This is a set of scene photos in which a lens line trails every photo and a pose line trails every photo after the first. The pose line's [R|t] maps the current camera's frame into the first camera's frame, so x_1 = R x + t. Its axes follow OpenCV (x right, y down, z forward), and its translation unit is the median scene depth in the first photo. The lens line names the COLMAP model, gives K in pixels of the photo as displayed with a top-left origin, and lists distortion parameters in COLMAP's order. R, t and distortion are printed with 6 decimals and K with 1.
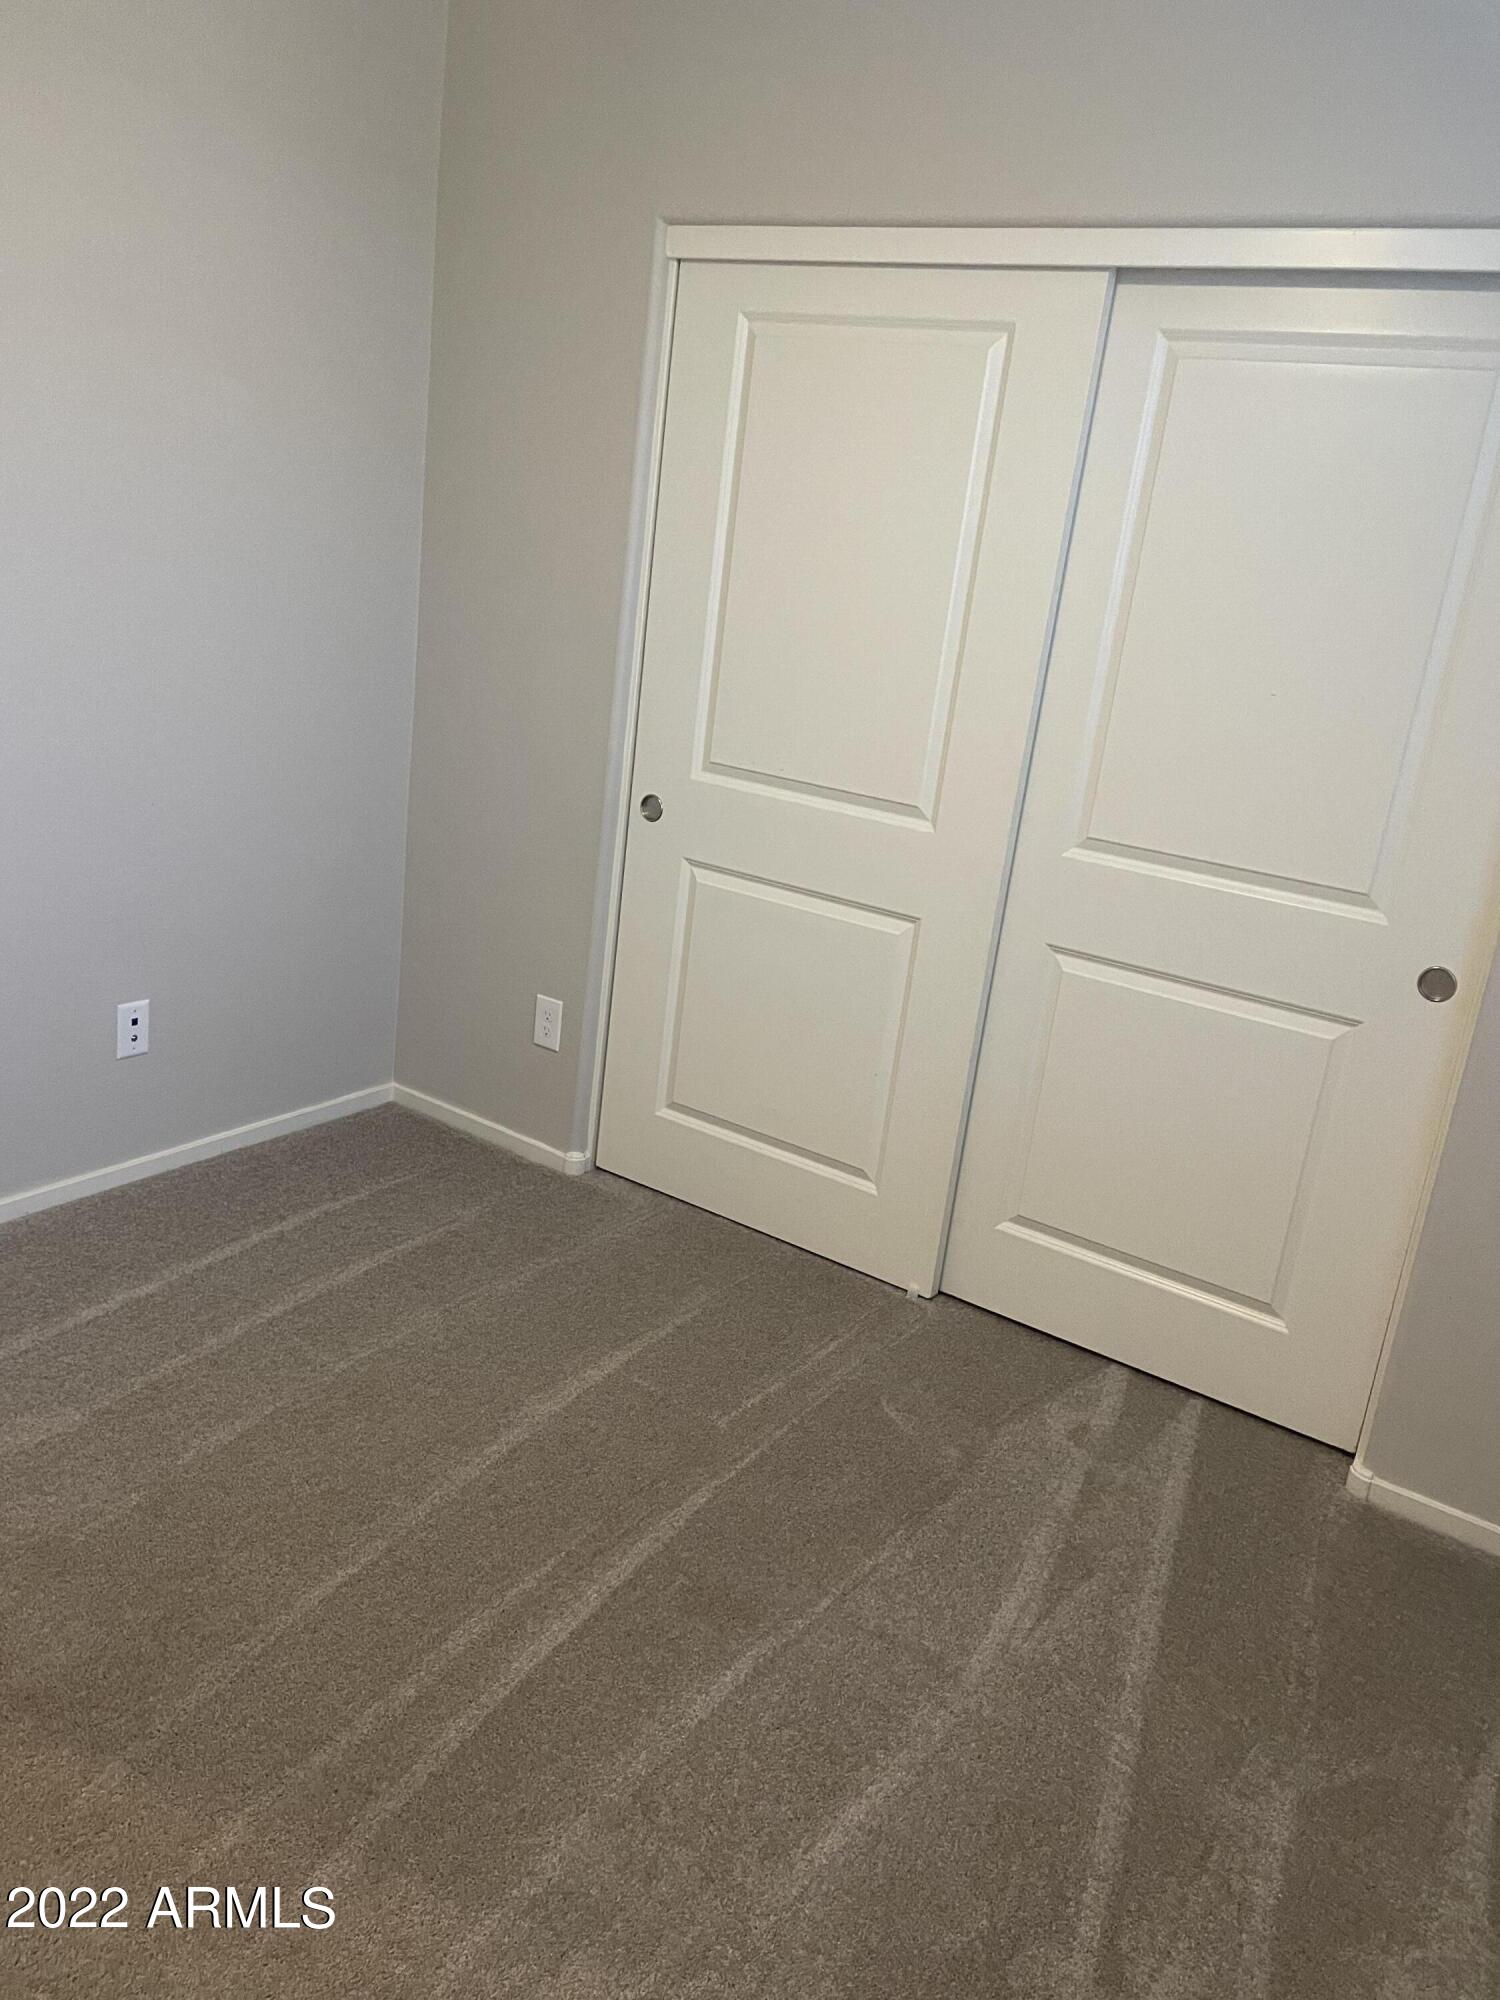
lens RADIAL K [[1512.2, 0, 758.0], [0, 1512.2, 982.7], [0, 0, 1]] dist [0.093213, -0.114029]
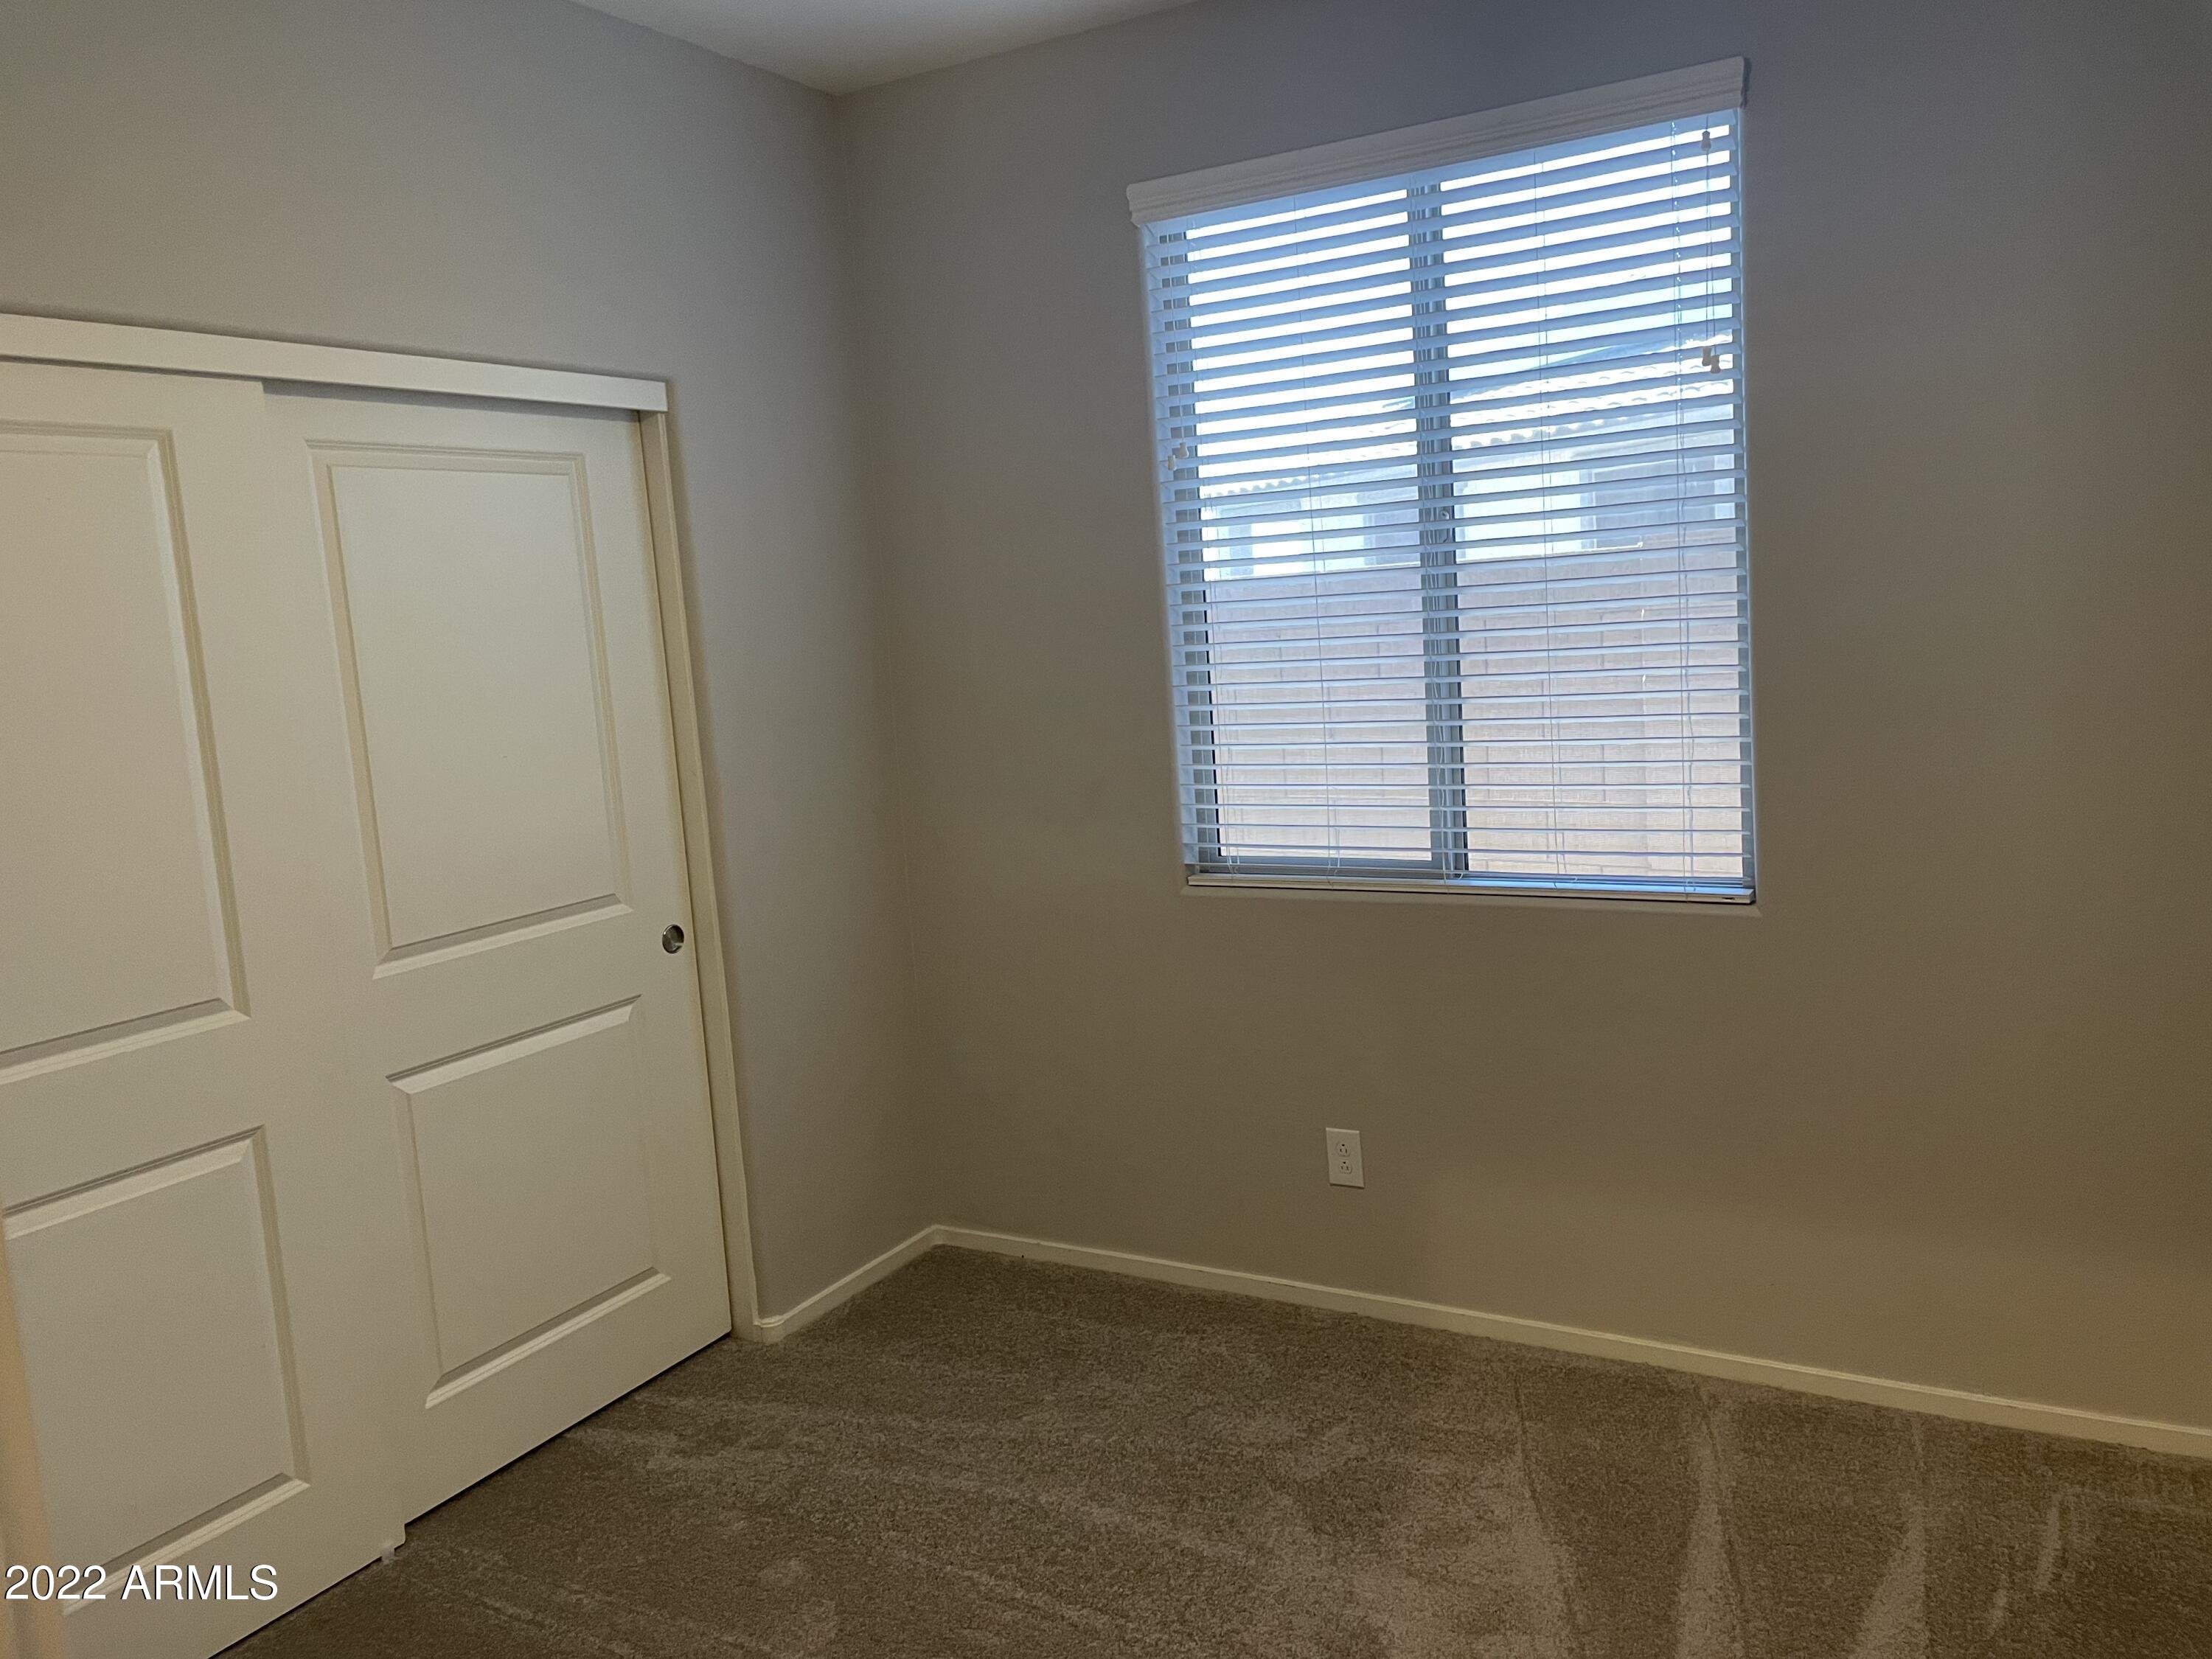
lens RADIAL K [[1672.4, 0, 1110.5], [0, 1672.4, 823.8], [0, 0, 1]] dist [0.093213, -0.114029]
pose [[-0.061991, -0.232510, 0.970616, -0.807450], [0.356908, 0.903018, 0.239112, -0.257279], [-0.932080, 0.361243, 0.027006, 0.534454]]
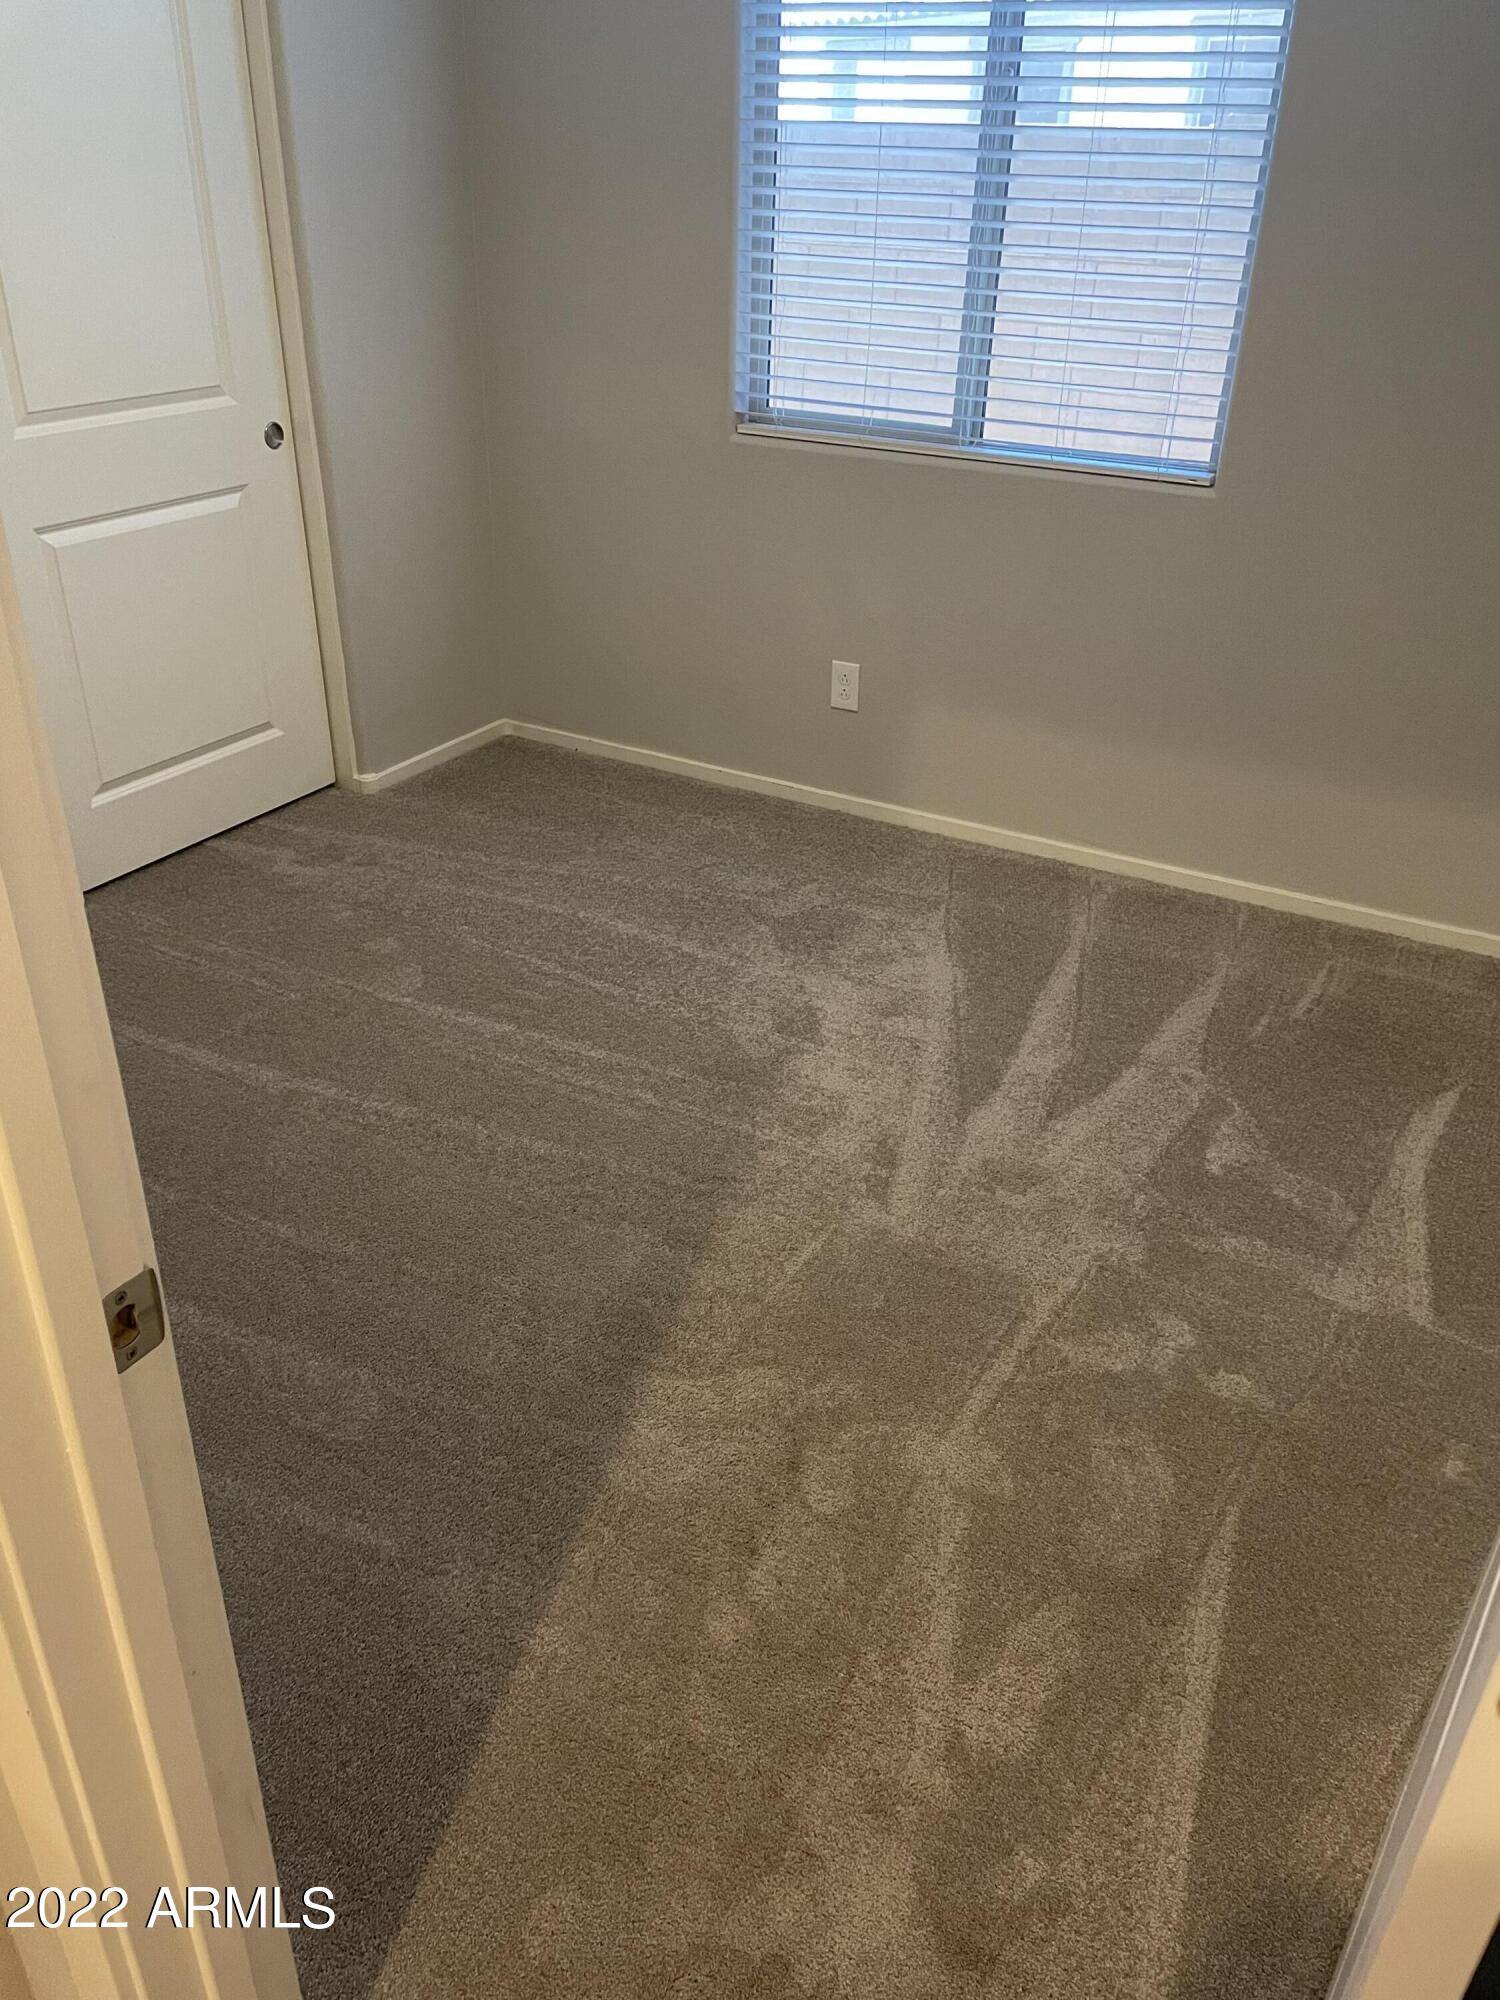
lens RADIAL K [[1512.2, 0, 745.7], [0, 1512.2, 1011.2], [0, 0, 1]] dist [0.093213, -0.114029]
pose [[-0.072373, -0.582500, 0.809603, -0.944086], [0.269784, 0.770038, 0.578150, -0.262223], [-0.960197, 0.260261, 0.101420, 0.518132]]
